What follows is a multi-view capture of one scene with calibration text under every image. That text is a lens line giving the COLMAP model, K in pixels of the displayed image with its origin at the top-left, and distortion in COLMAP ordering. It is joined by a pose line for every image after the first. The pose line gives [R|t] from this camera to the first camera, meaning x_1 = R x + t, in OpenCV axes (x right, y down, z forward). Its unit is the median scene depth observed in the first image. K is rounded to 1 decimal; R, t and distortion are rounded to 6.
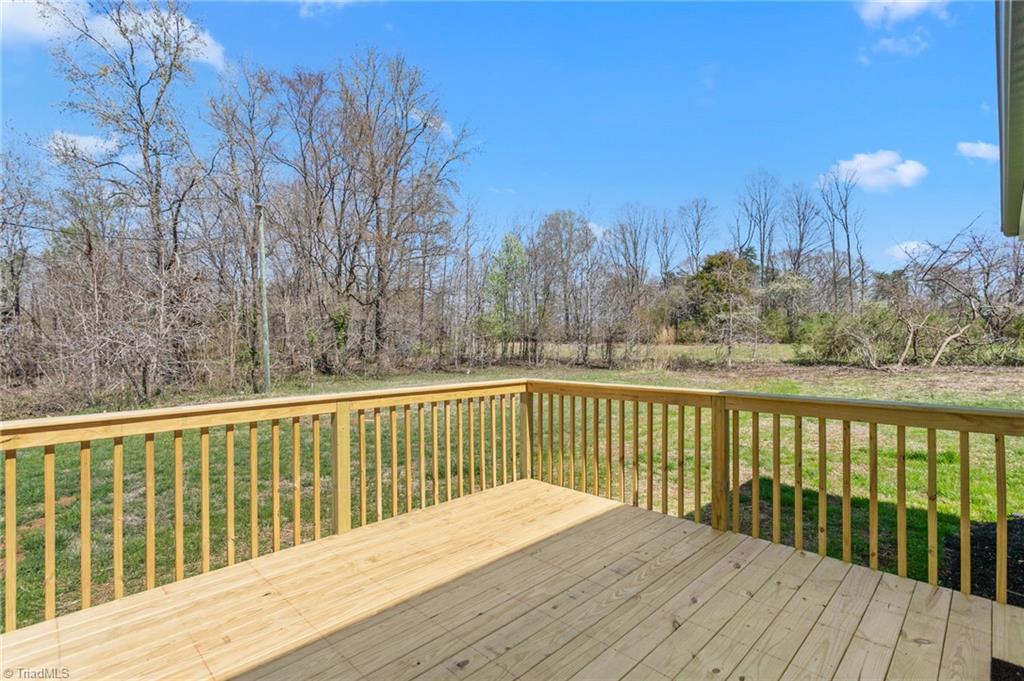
lens RADIAL K [[490.9, 0, 519.0], [0, 490.9, 337.8], [0, 0, 1]] dist [0.000545, 0.000626]
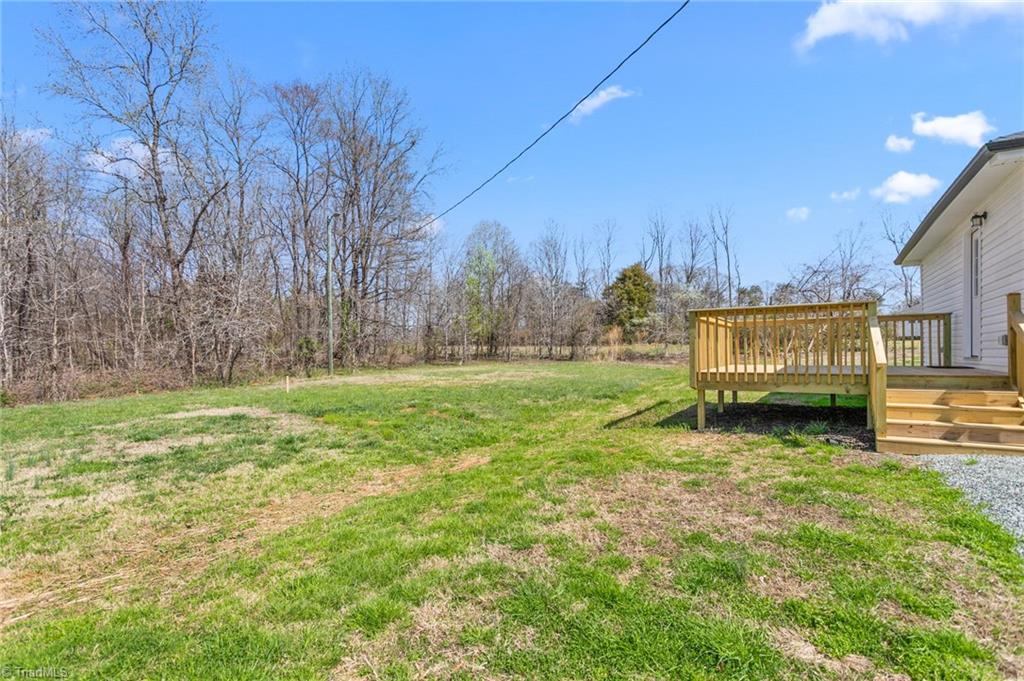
lens RADIAL K [[493.3, 0, 519.6], [0, 493.3, 346.2], [0, 0, 1]] dist [0.000178, 0.000930]
pose [[0.974865, -0.004624, 0.222748, -0.133149], [0.005157, 0.999985, -0.001812, 0.018840], [-0.222736, 0.002915, 0.974874, -0.088456]]
